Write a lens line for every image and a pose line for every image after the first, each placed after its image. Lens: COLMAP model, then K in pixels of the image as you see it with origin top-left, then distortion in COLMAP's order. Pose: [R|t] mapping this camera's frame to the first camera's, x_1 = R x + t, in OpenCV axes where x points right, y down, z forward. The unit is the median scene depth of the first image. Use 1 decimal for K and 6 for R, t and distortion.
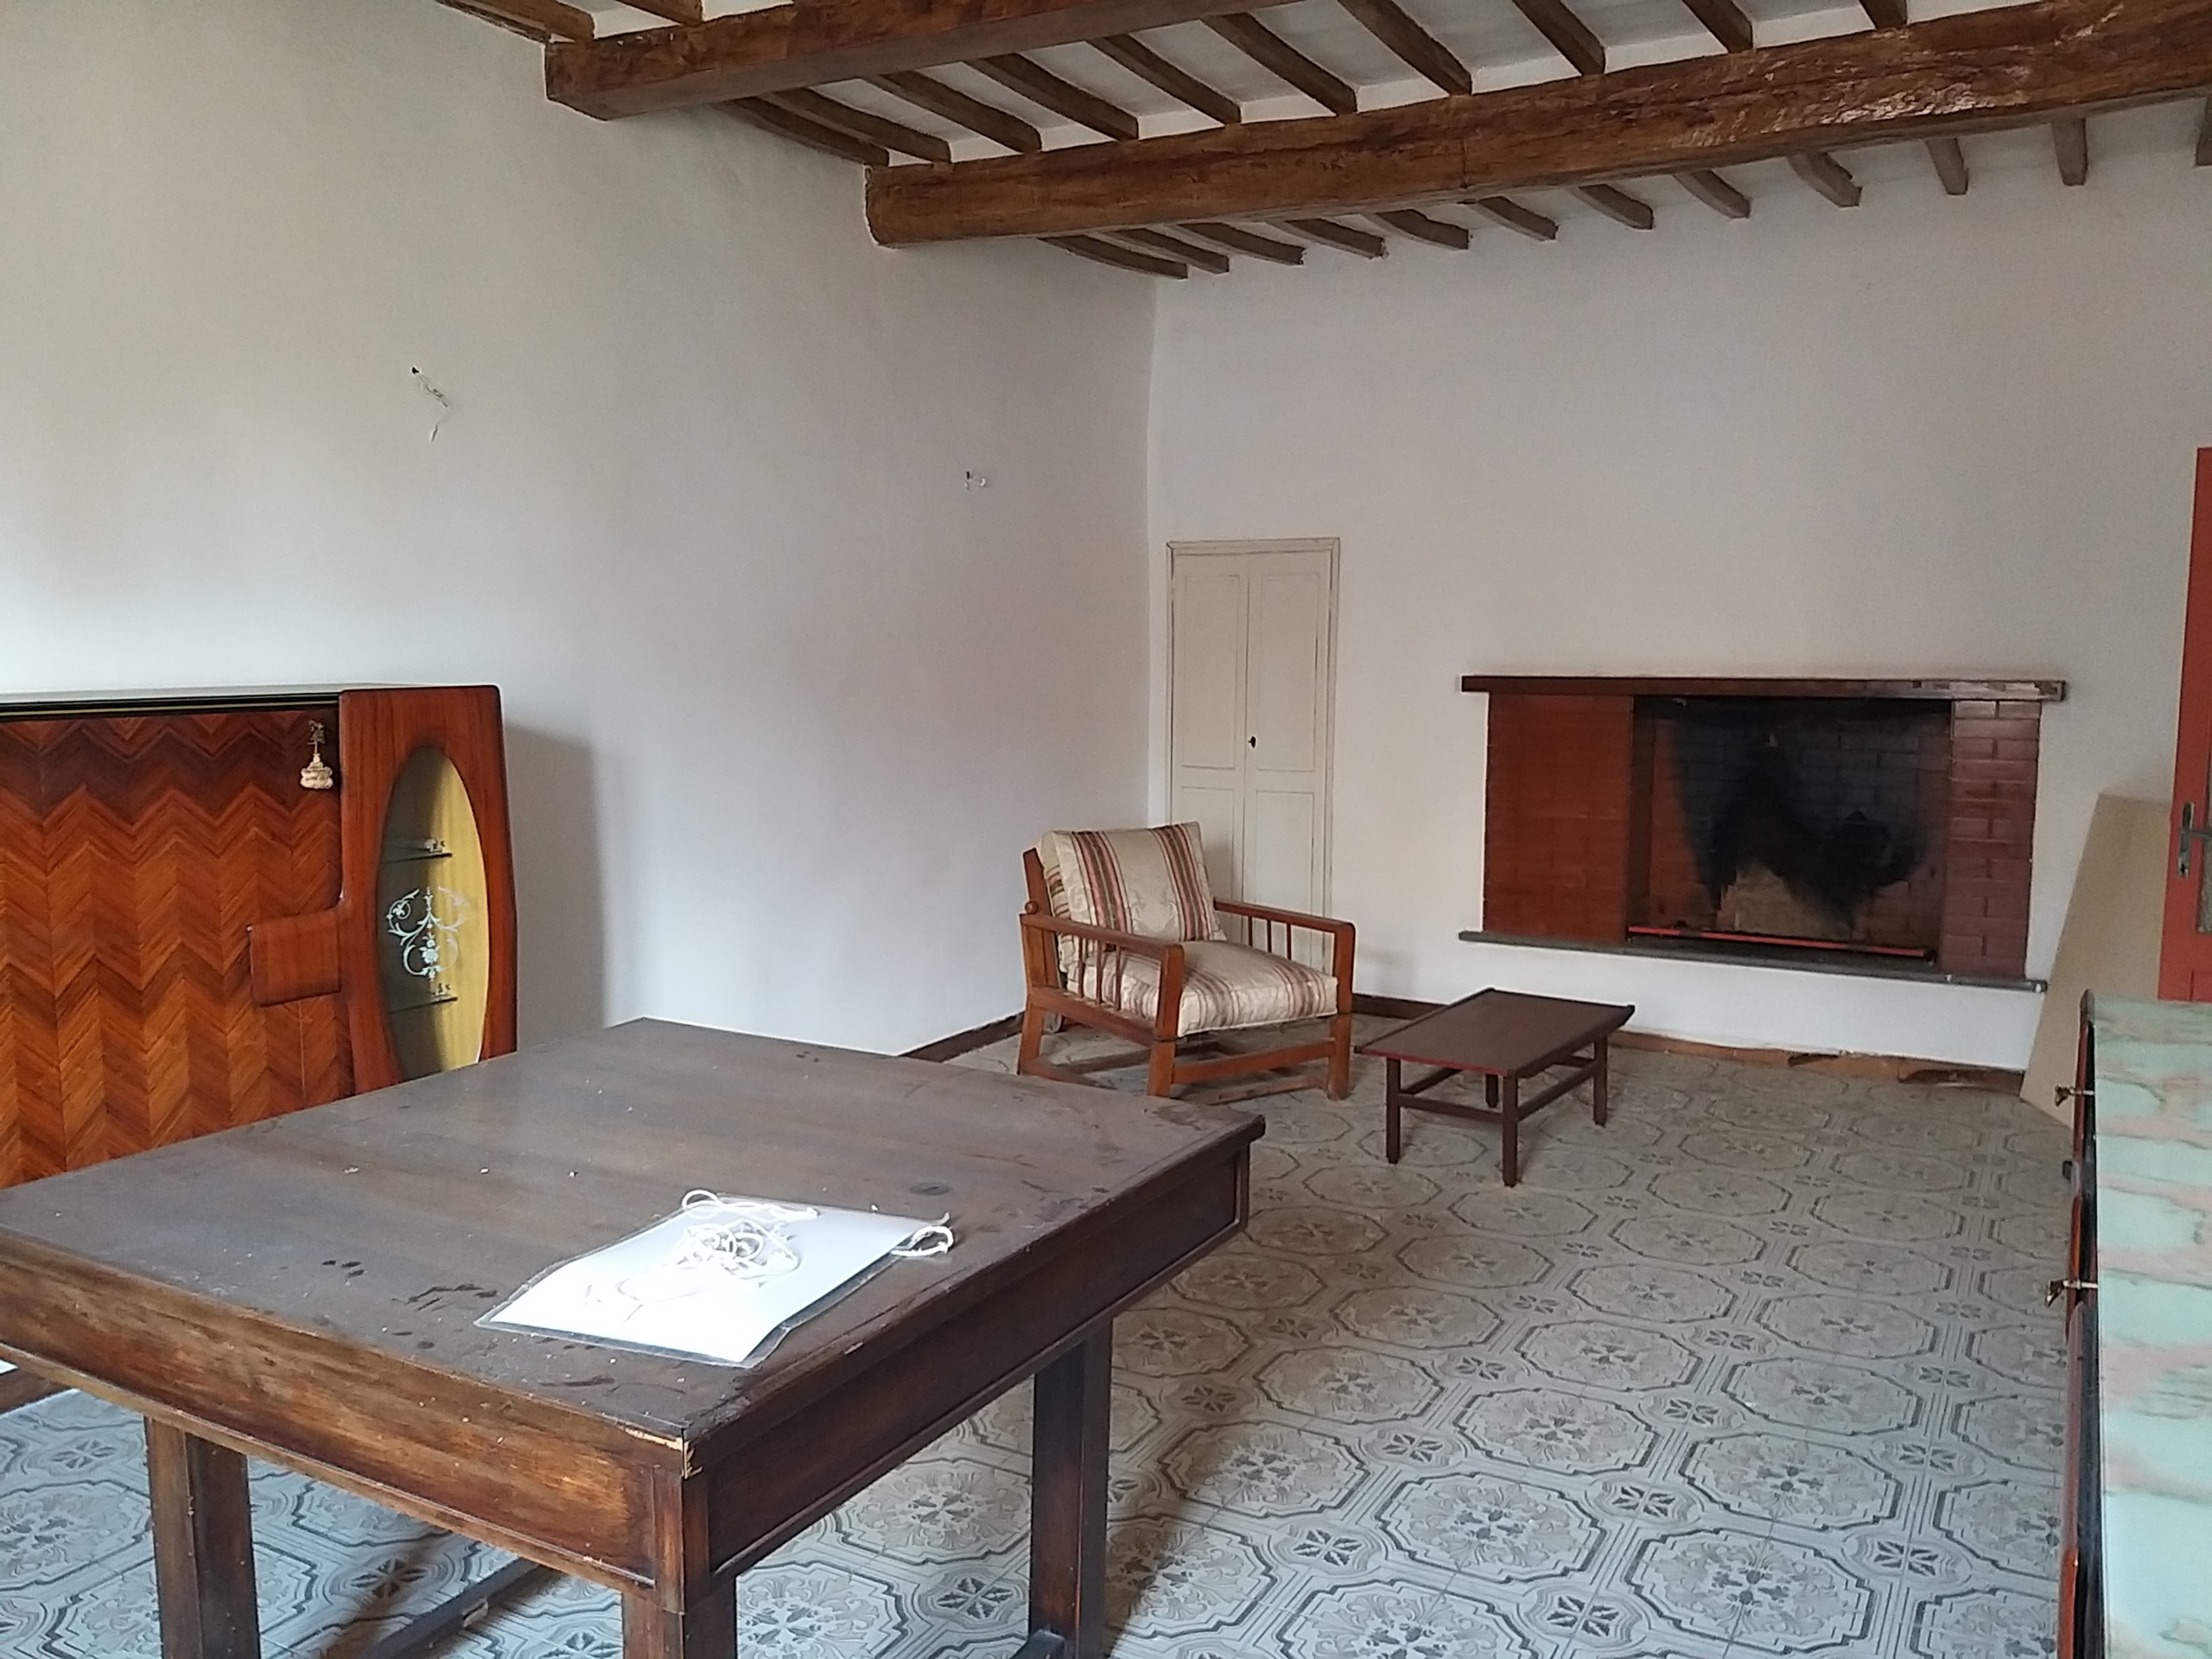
lens RADIAL K [[1764.6, 0, 1106.0], [0, 1764.6, 829.5], [0, 0, 1]] dist [0.108956, -0.219648]
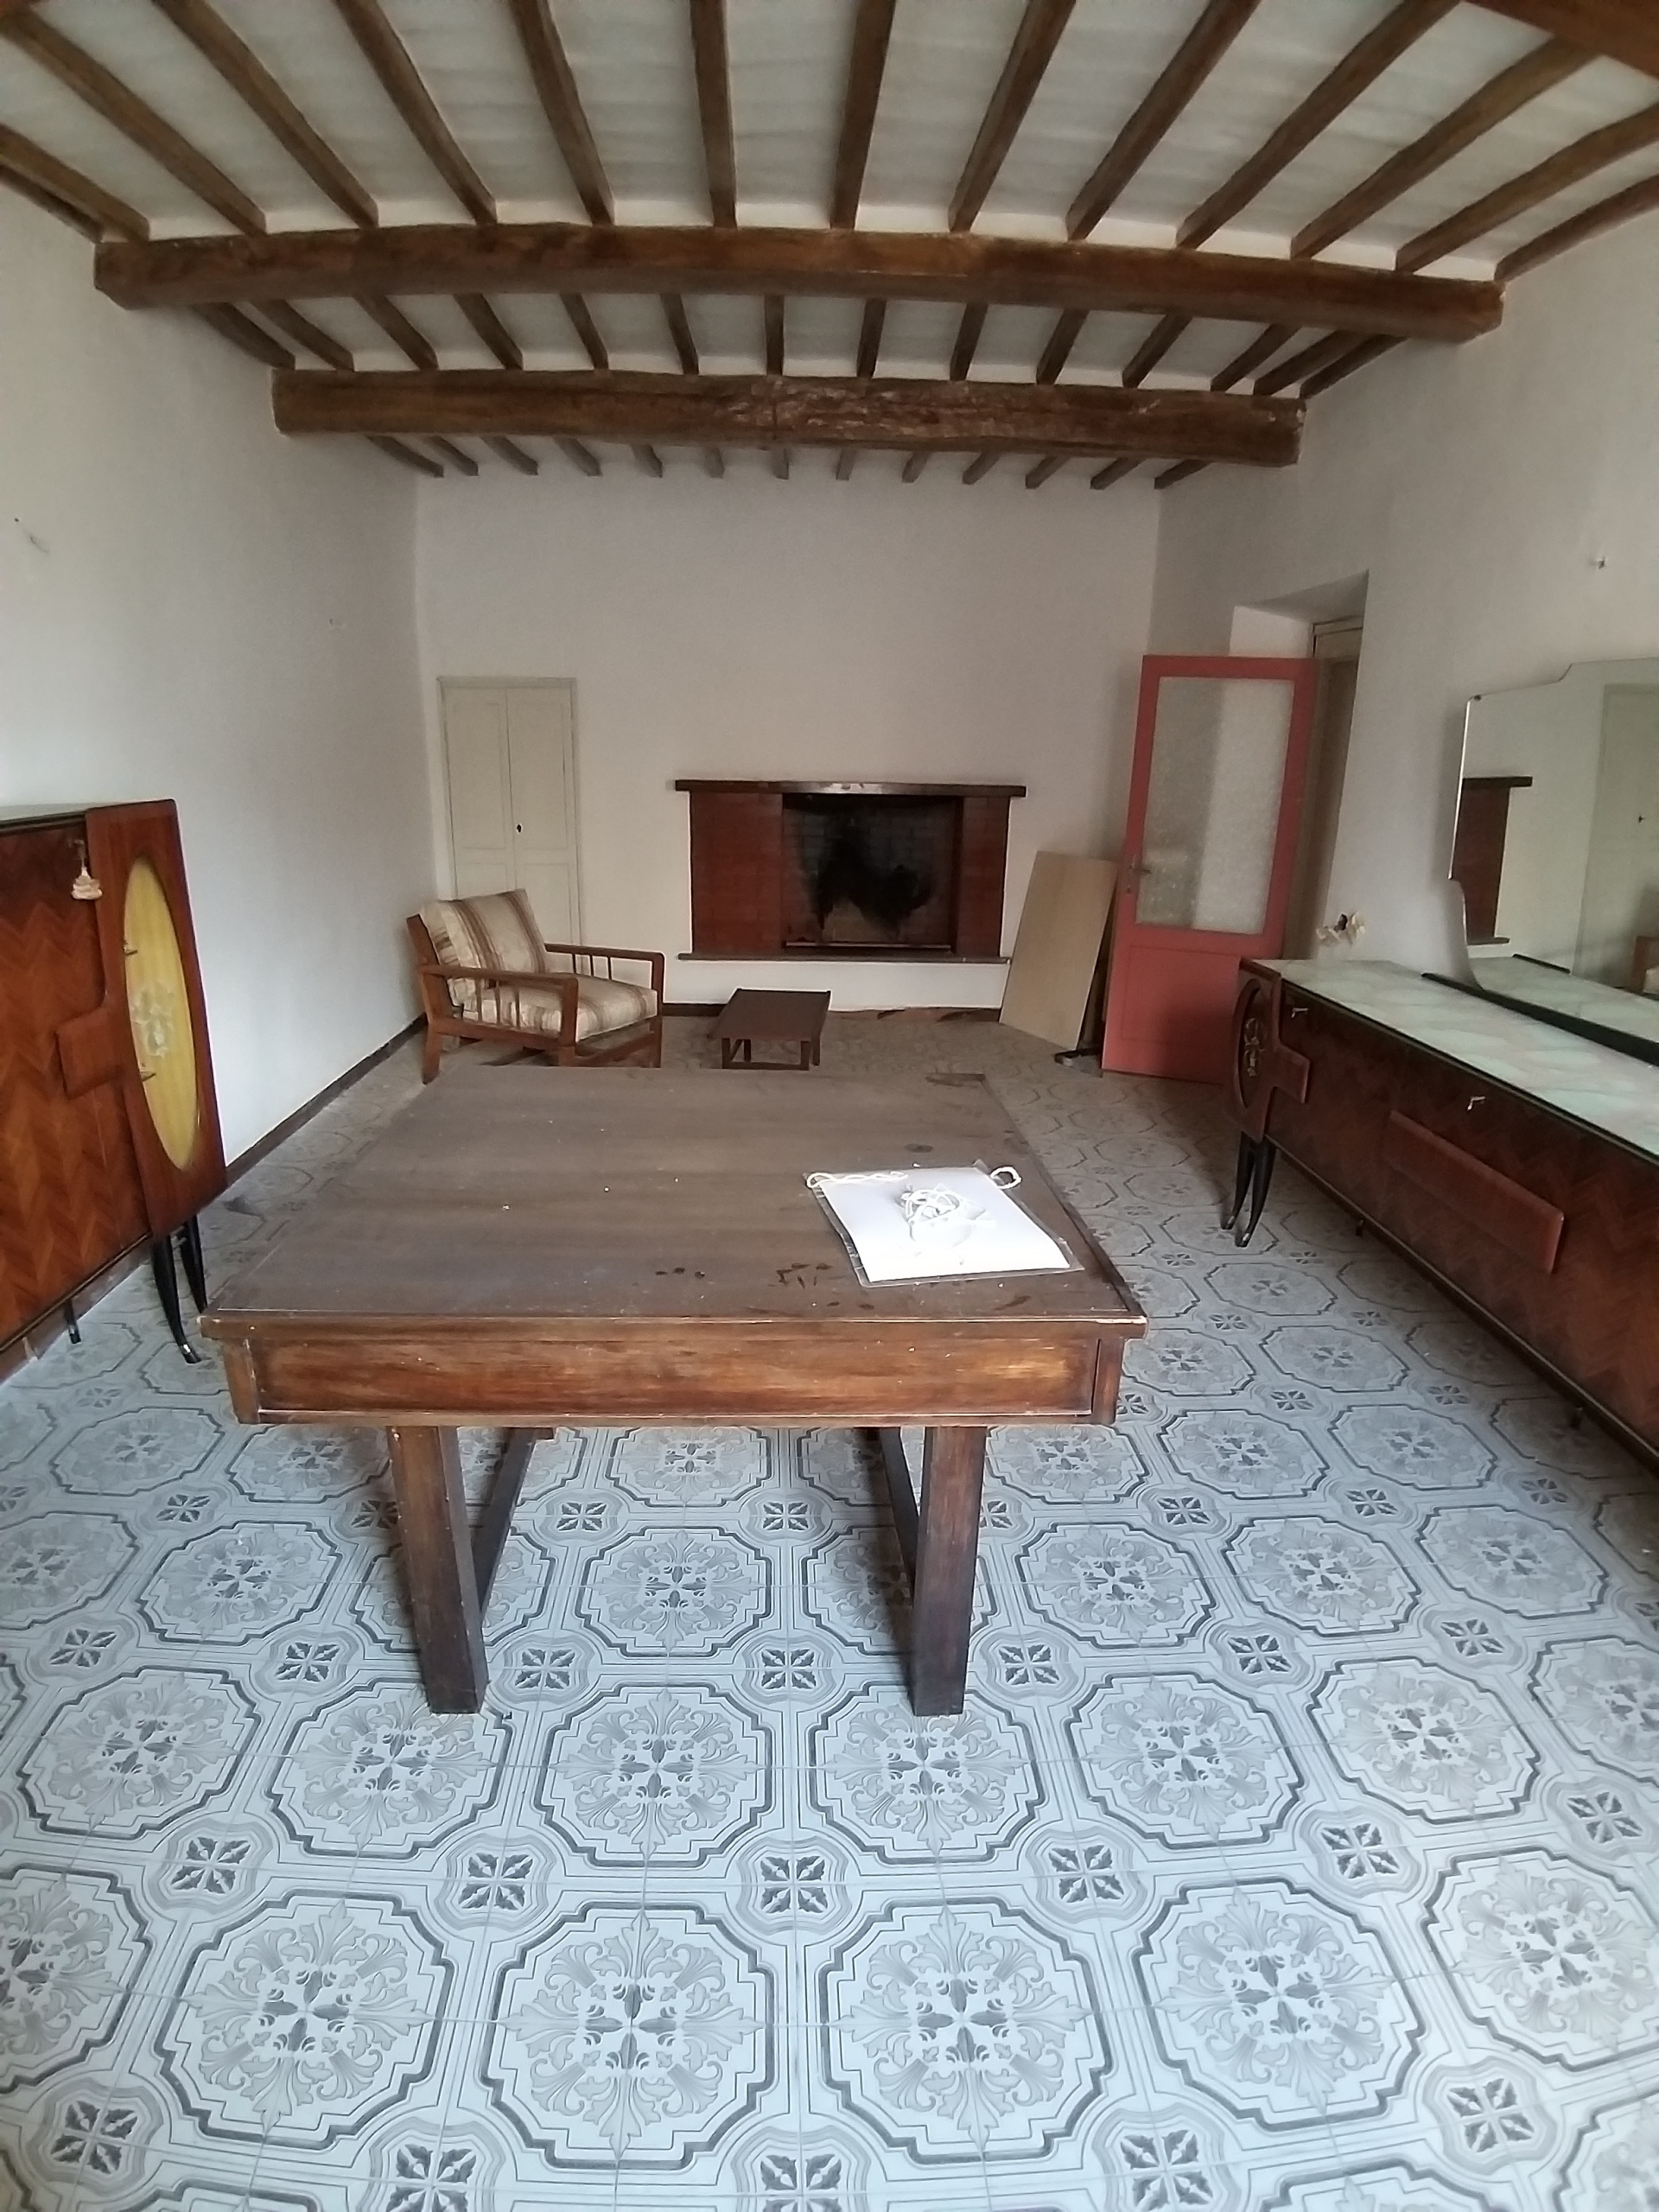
lens RADIAL K [[1151.2, 0, 828.0], [0, 1151.2, 1150.6], [0, 0, 1]] dist [-0.073781, -0.034504]
pose [[0.847457, -0.158513, 0.506646, -0.255434], [0.038998, 0.970391, 0.238372, -0.009610], [-0.529430, -0.182252, 0.828546, 0.100920]]
